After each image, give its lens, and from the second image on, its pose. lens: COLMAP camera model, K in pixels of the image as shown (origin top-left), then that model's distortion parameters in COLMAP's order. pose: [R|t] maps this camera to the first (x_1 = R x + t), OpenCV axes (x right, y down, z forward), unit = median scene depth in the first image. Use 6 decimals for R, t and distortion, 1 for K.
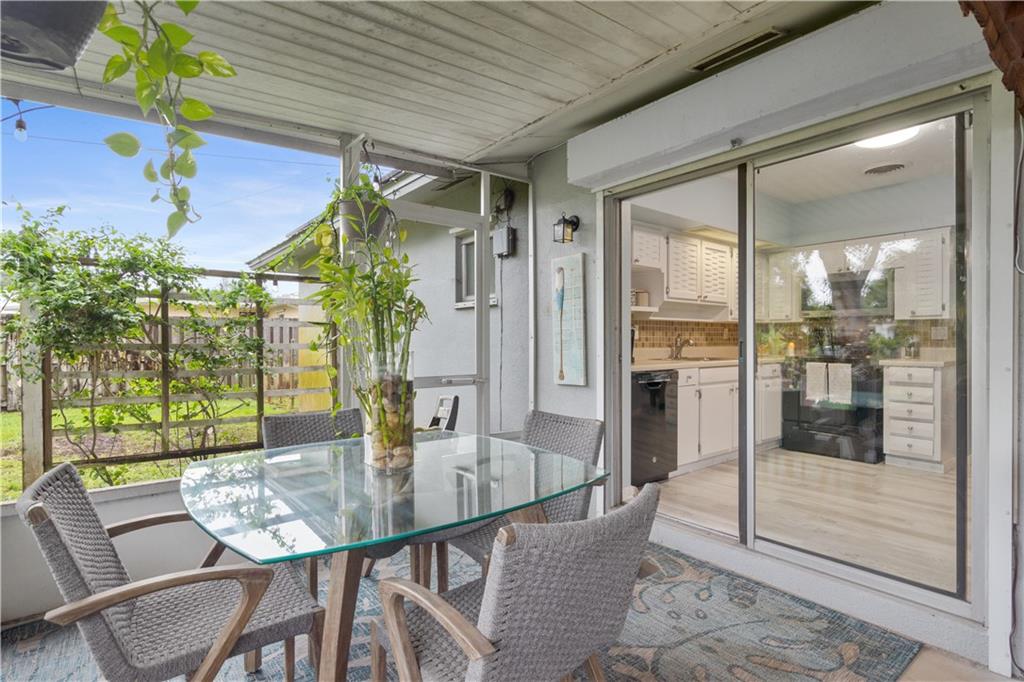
lens RADIAL K [[511.1, 0, 512.0], [0, 511.1, 341.0], [0, 0, 1]] dist [0.000177, 0.000362]
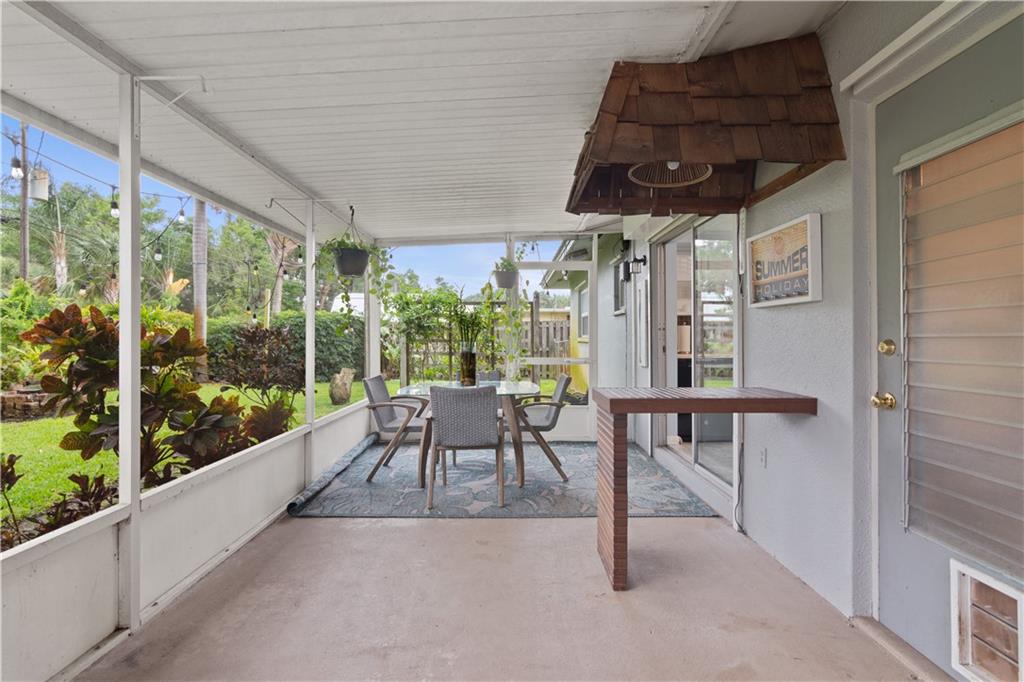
lens RADIAL K [[491.8, 0, 512.0], [0, 491.8, 341.0], [0, 0, 1]] dist [-0.004417, -0.001447]
pose [[0.787456, 0.001674, -0.616368, 0.582423], [0.002297, 0.999981, 0.005650, 0.001381], [0.616366, -0.005865, 0.787438, -0.323200]]
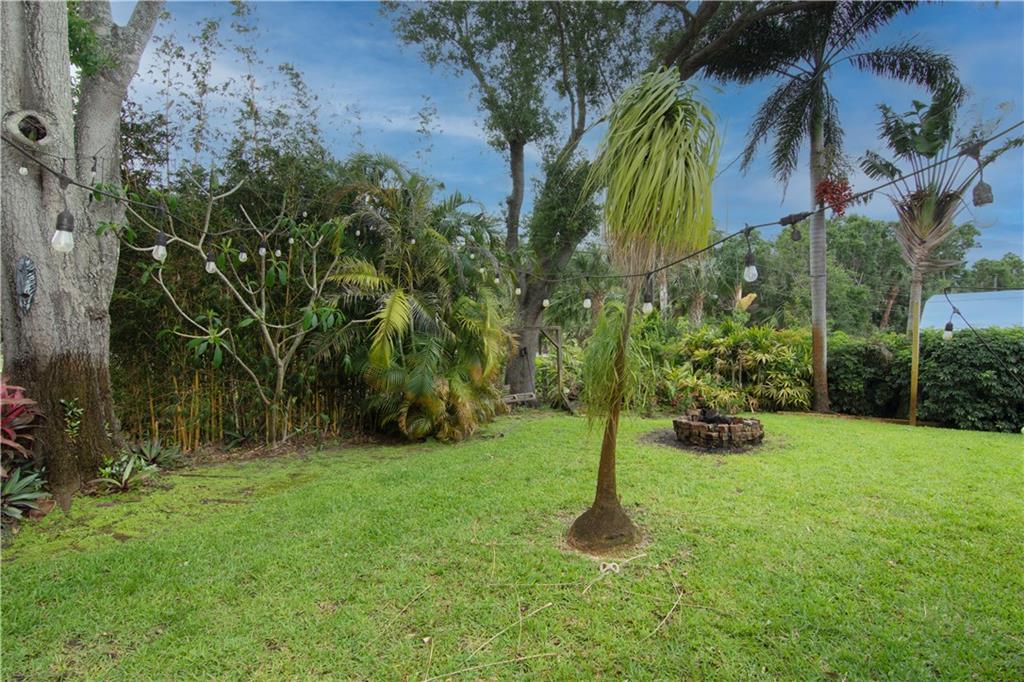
lens RADIAL K [[491.8, 0, 512.0], [0, 491.8, 341.0], [0, 0, 1]] dist [-0.004417, -0.001447]
pose [[-0.072617, -0.010158, -0.997308, -0.040895], [-0.004455, 0.999941, -0.009860, -0.080567], [0.997350, 0.003727, -0.072658, -0.597648]]
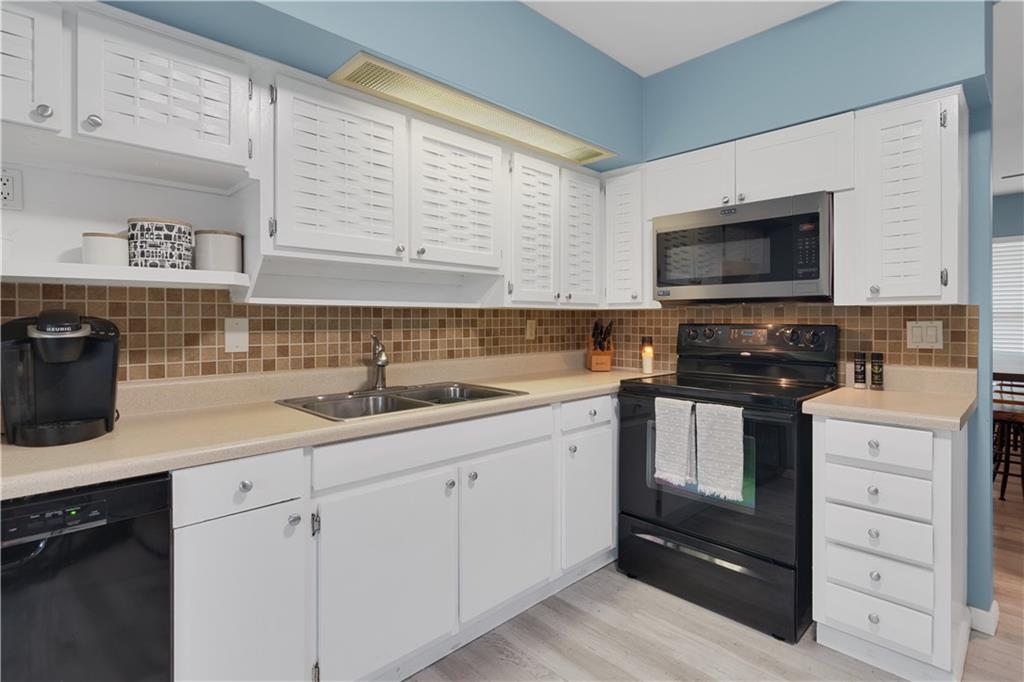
lens RADIAL K [[504.1, 0, 508.1], [0, 504.1, 321.3], [0, 0, 1]] dist [-0.002113, -0.000342]
pose [[0.995418, -0.000652, 0.095619, 0.438230], [0.000571, 0.999999, 0.000869, -0.030098], [-0.095619, -0.000811, 0.995418, 0.611870]]
